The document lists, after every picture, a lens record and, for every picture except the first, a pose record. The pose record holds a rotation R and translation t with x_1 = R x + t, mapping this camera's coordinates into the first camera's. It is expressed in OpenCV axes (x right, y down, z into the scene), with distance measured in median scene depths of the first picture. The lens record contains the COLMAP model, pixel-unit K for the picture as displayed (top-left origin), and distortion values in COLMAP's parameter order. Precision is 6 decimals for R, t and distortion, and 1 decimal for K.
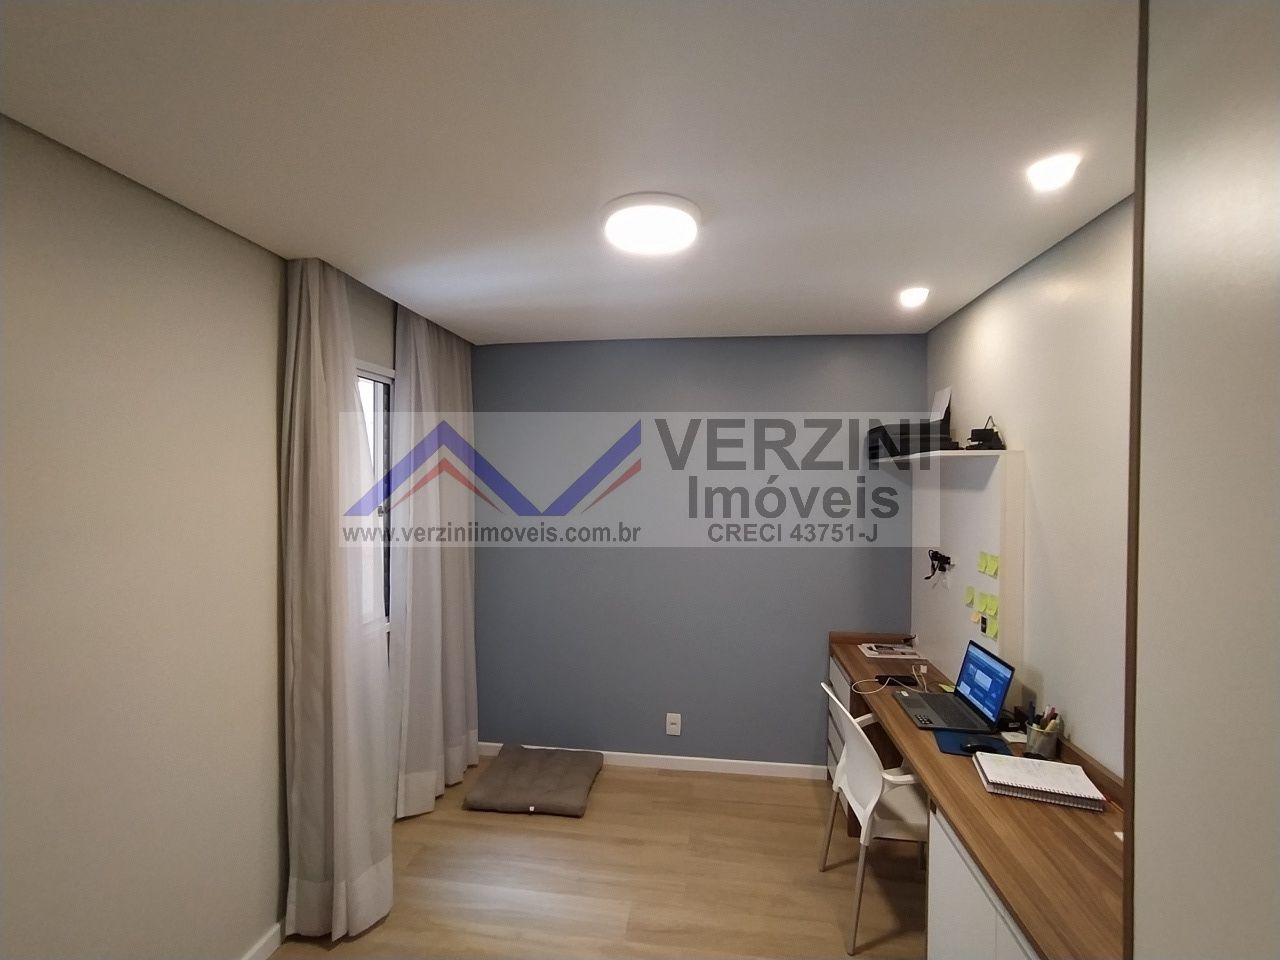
lens RADIAL K [[589.3, 0, 636.9], [0, 589.3, 478.9], [0, 0, 1]] dist [-0.025308, 0.008742]
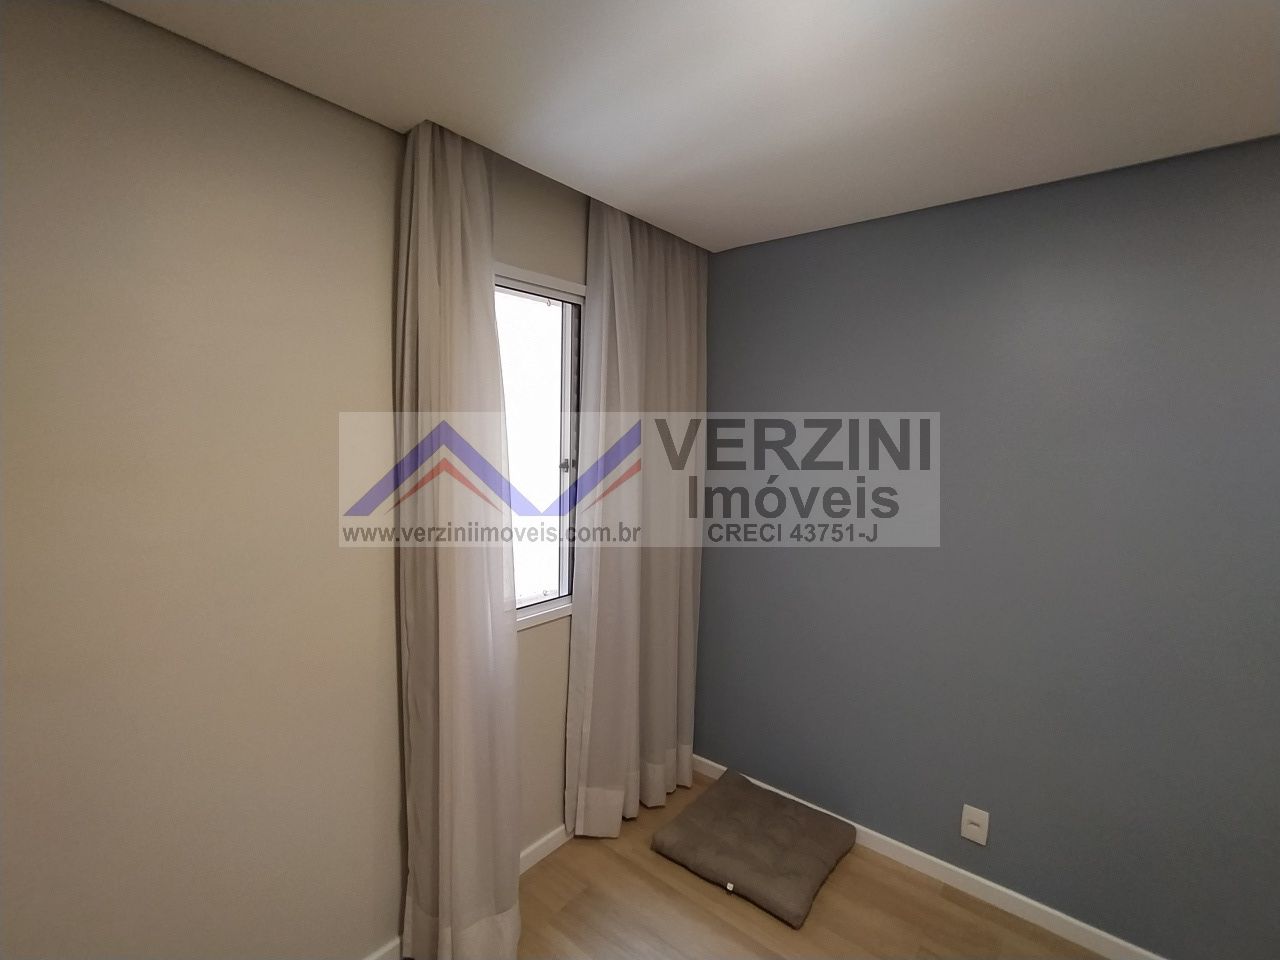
lens RADIAL K [[589.3, 0, 638.1], [0, 589.3, 476.8], [0, 0, 1]] dist [-0.025308, 0.008742]
pose [[0.852665, 0.058574, -0.519165, 0.068195], [-0.023032, 0.996944, 0.074650, 0.008419], [0.521951, -0.051694, 0.851408, 0.358421]]
